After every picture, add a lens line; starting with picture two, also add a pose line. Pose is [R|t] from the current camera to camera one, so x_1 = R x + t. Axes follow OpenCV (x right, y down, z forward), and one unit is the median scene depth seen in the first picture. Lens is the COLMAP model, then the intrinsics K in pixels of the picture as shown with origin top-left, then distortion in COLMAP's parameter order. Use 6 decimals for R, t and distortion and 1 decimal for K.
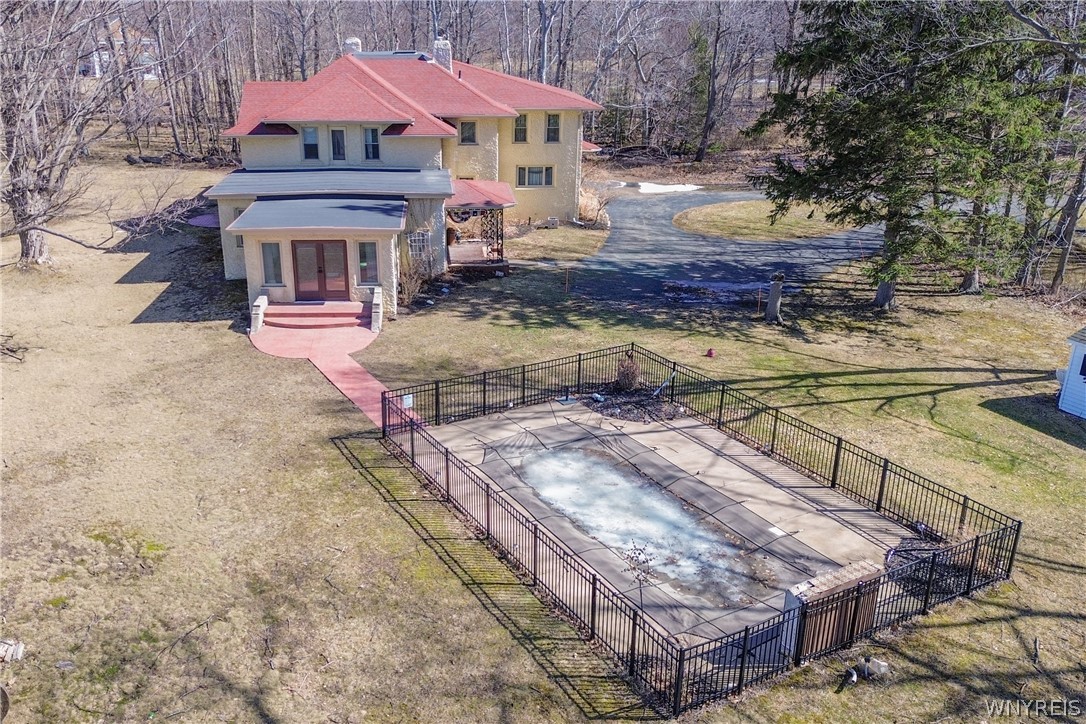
lens RADIAL K [[950.9, 0, 543.0], [0, 950.9, 362.0], [0, 0, 1]] dist [0.129966, -0.238104]
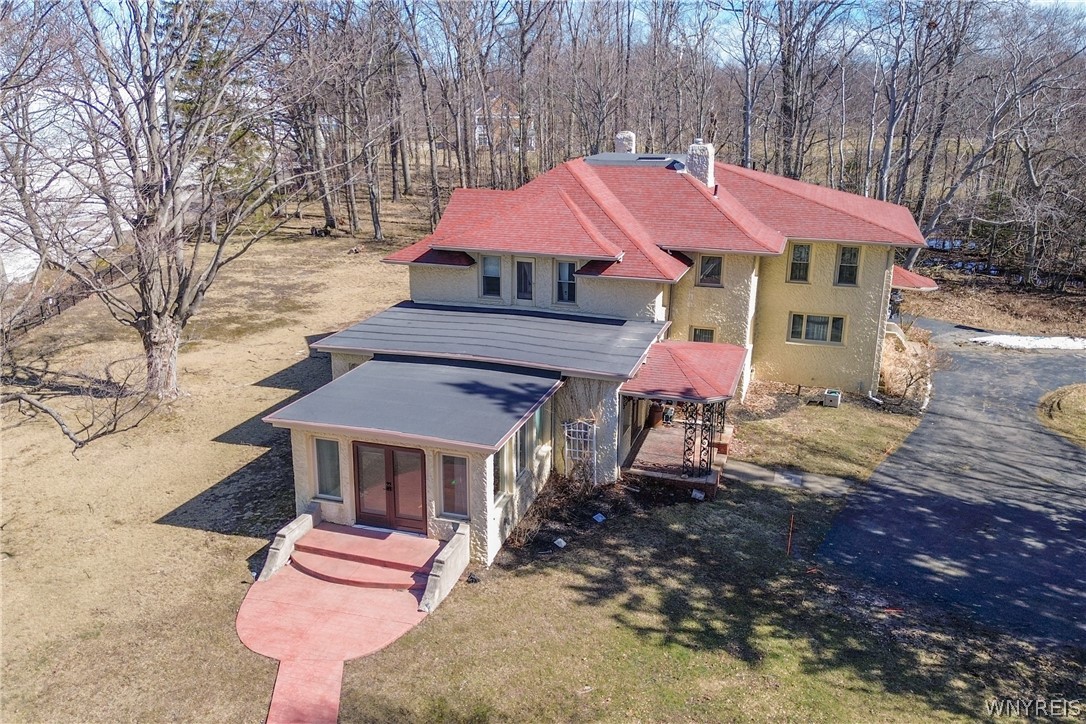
lens RADIAL K [[950.9, 0, 543.0], [0, 950.9, 362.0], [0, 0, 1]] dist [0.129966, -0.238104]
pose [[0.921164, 0.112787, -0.372472, 0.087855], [-0.137210, 0.989749, -0.039634, -0.135687], [0.364184, 0.087617, 0.927197, 0.317571]]
